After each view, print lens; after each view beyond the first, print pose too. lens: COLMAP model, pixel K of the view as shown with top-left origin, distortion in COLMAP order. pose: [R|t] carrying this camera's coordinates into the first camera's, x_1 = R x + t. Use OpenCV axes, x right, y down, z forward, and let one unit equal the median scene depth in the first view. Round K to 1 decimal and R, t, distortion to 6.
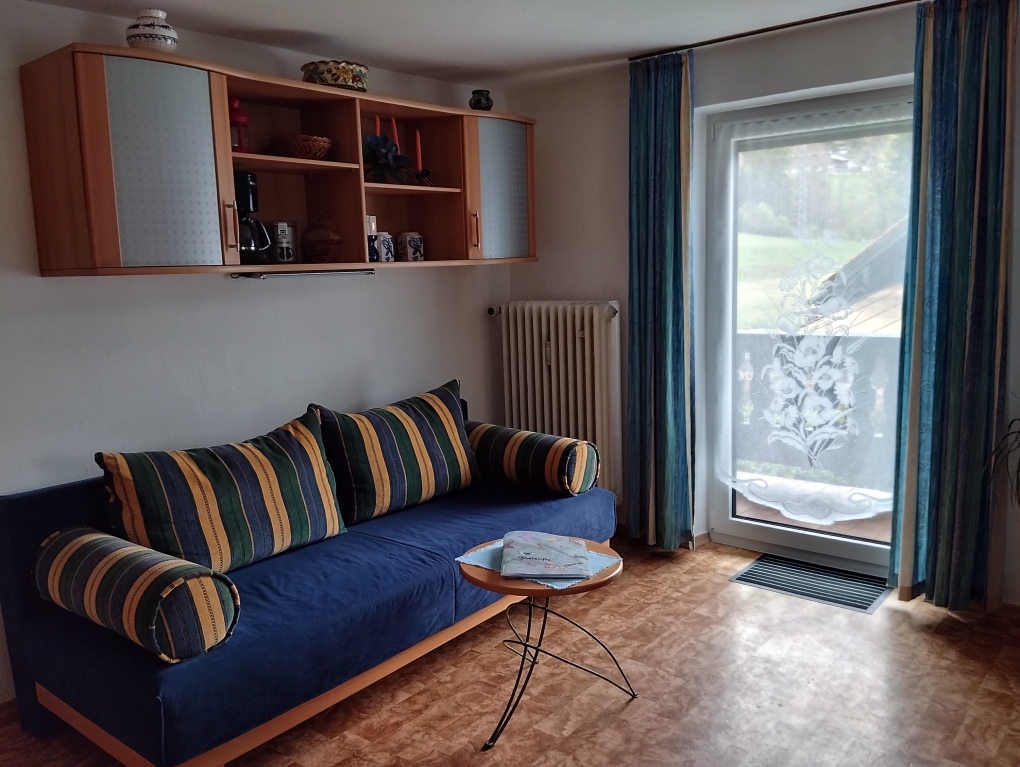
lens RADIAL K [[824.3, 0, 510.0], [0, 824.3, 383.5], [0, 0, 1]] dist [0.045652, -0.100531]
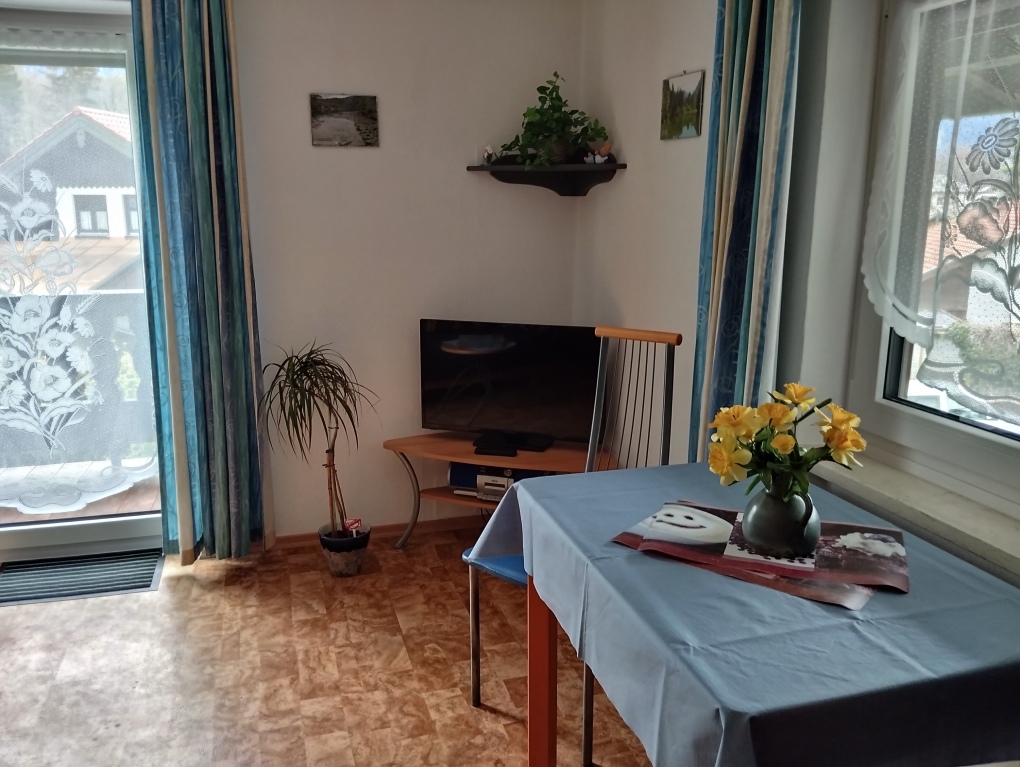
lens RADIAL K [[834.7, 0, 510.0], [0, 834.7, 383.5], [0, 0, 1]] dist [0.136051, -0.240224]
pose [[0.563661, -0.138614, 0.814293, -0.089258], [0.097505, 0.990092, 0.101045, -0.010270], [-0.820231, 0.022443, 0.571592, 0.121254]]
